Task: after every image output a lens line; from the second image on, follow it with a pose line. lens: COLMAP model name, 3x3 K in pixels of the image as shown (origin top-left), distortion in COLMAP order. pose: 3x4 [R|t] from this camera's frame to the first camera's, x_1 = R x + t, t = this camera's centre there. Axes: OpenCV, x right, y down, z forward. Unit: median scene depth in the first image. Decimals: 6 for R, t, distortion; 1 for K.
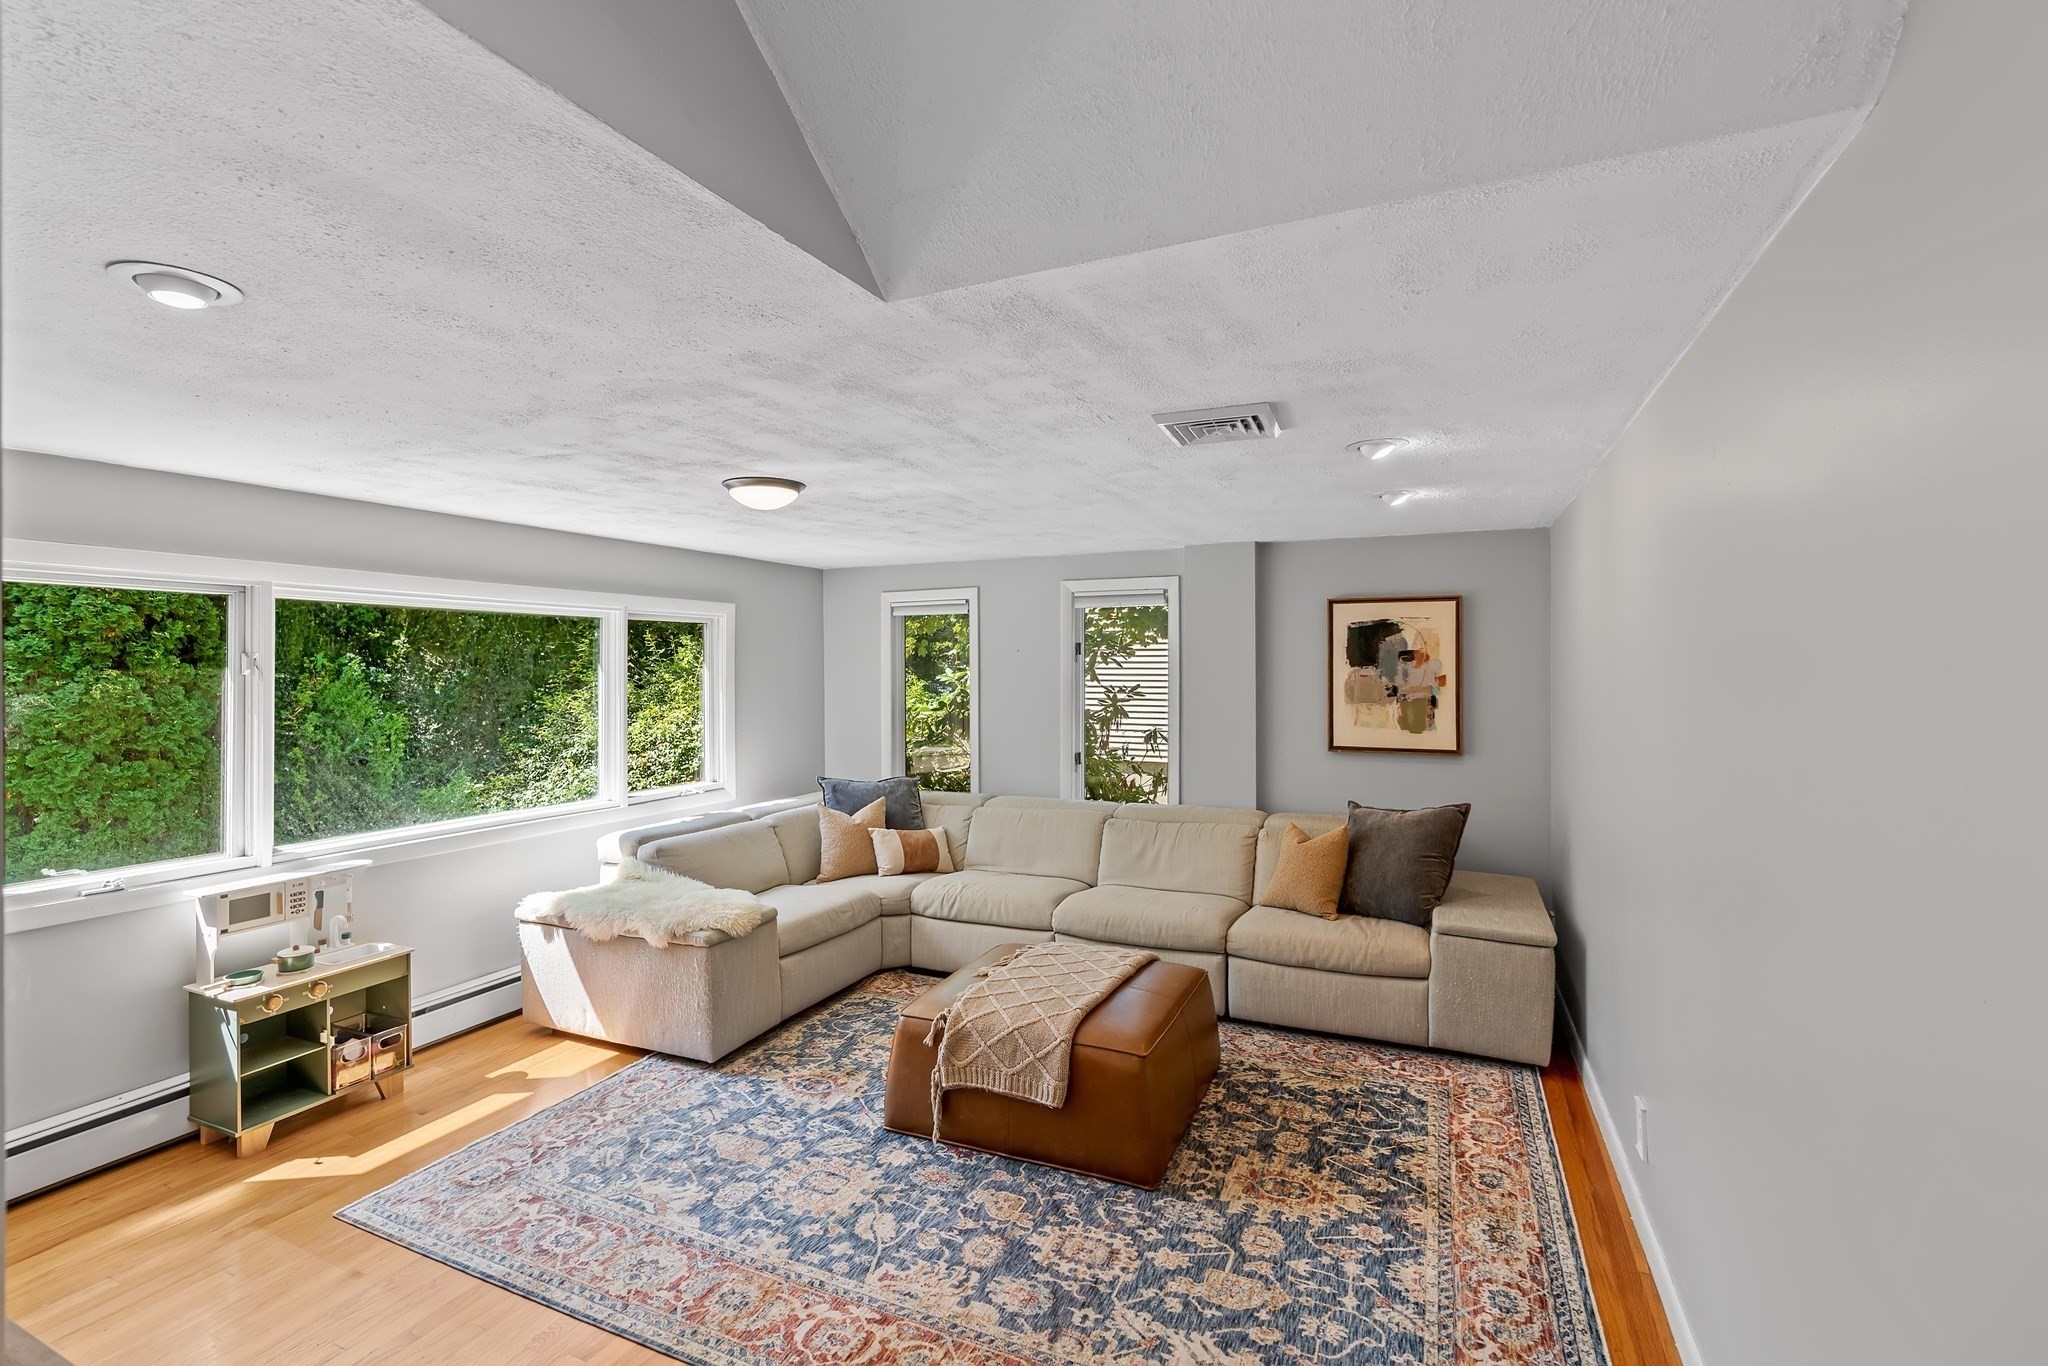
lens RADIAL K [[927.9, 0, 1017.7], [0, 927.9, 668.3], [0, 0, 1]] dist [0.003441, 0.001310]
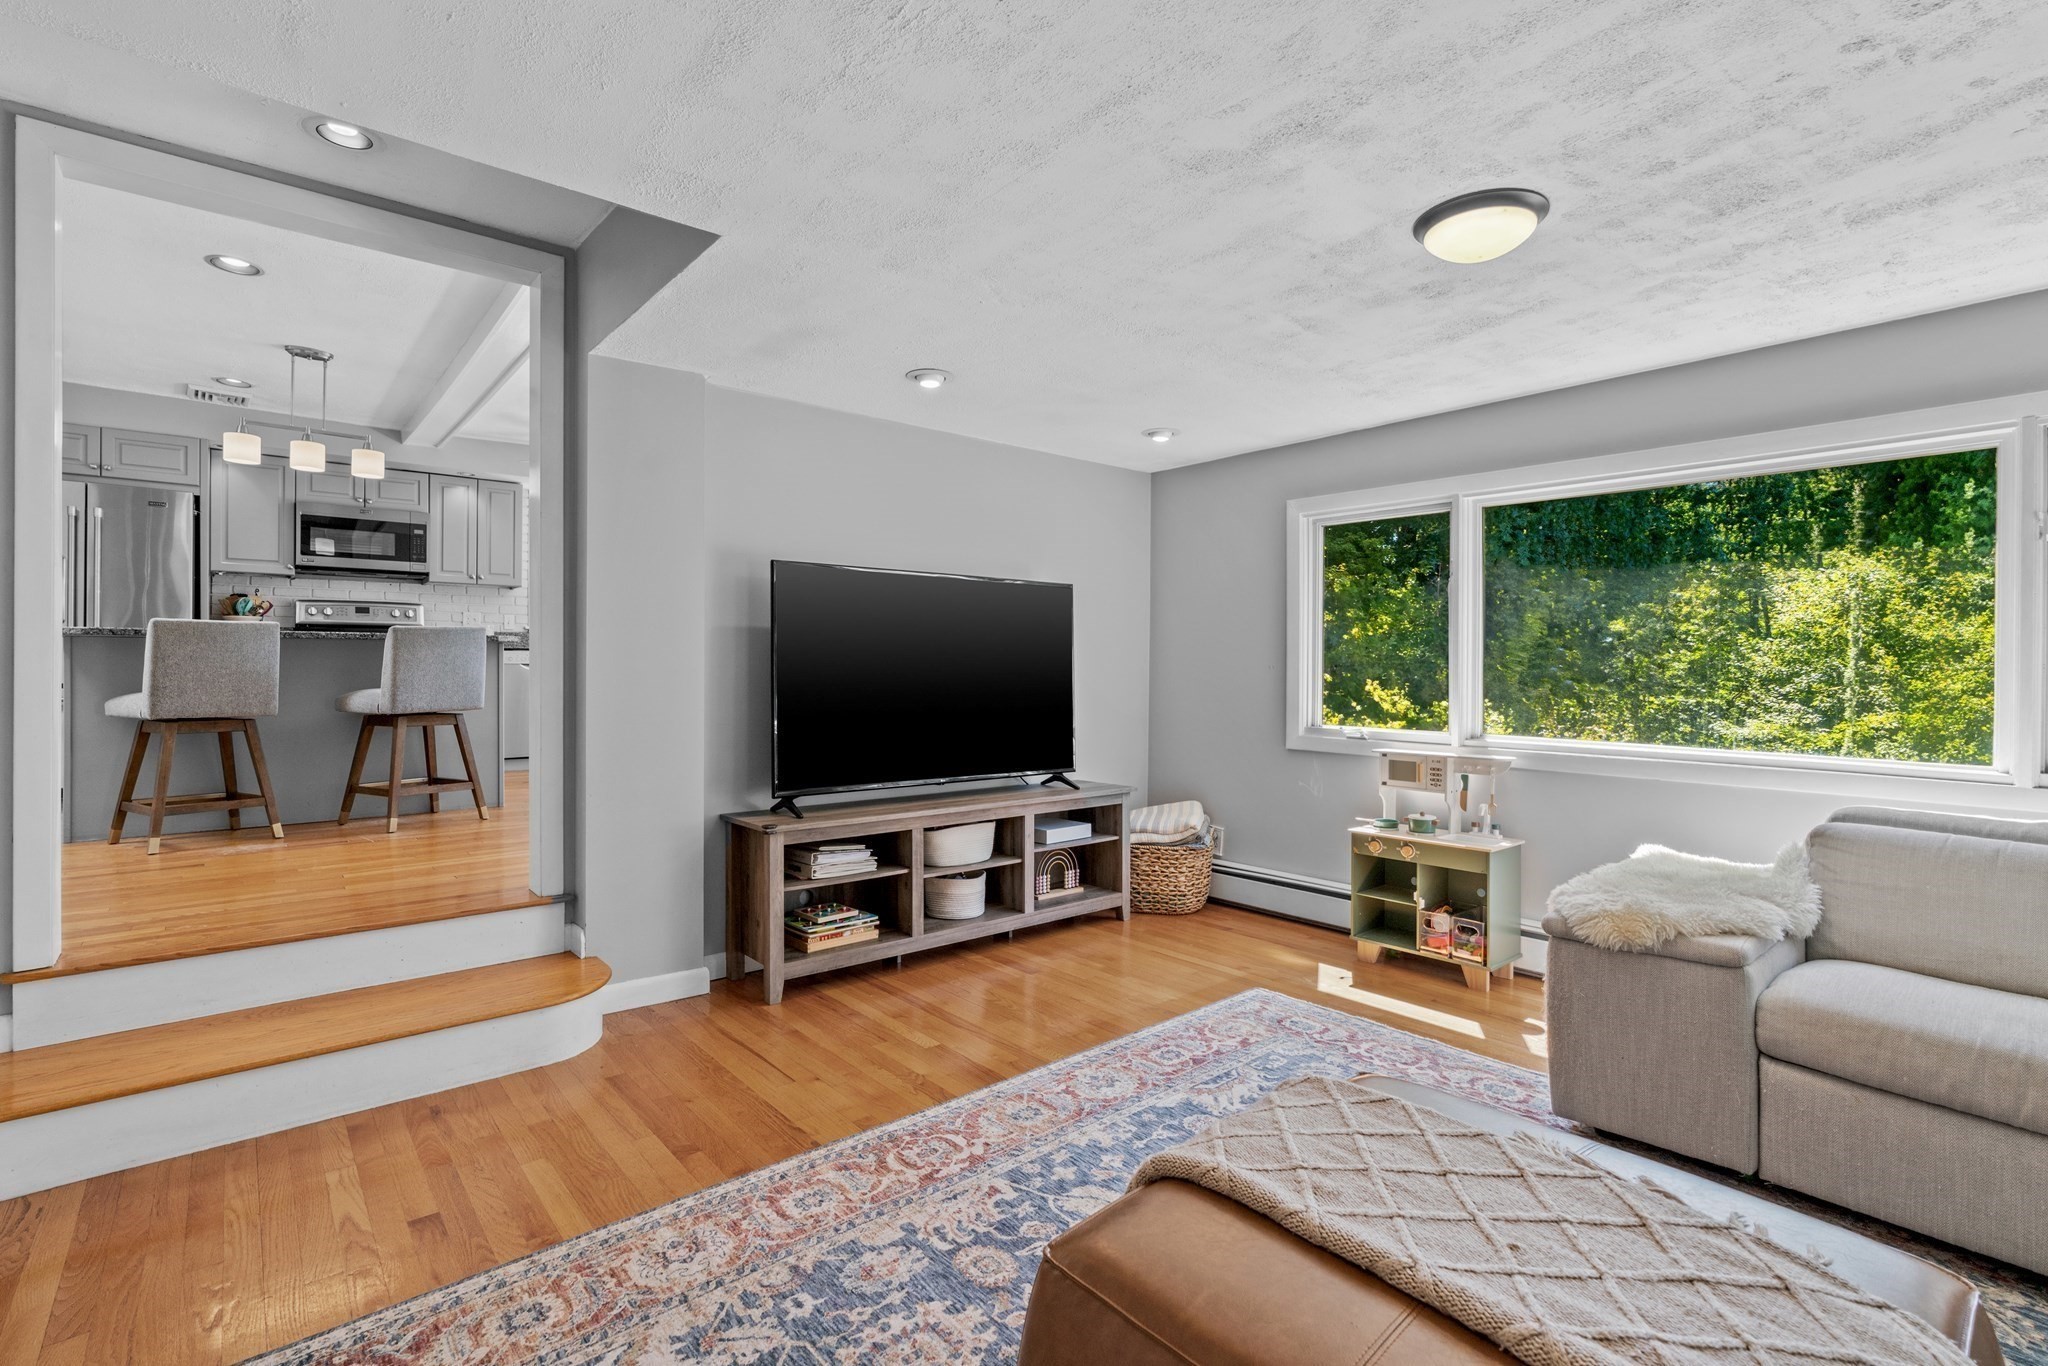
lens RADIAL K [[927.9, 0, 986.4], [0, 927.9, 670.0], [0, 0, 1]] dist [0.003441, 0.001310]
pose [[-0.430145, 0.008921, -0.902716, 0.627601], [-0.007605, 0.999880, 0.013505, 0.149576], [0.902728, 0.012674, -0.430025, 1.325606]]
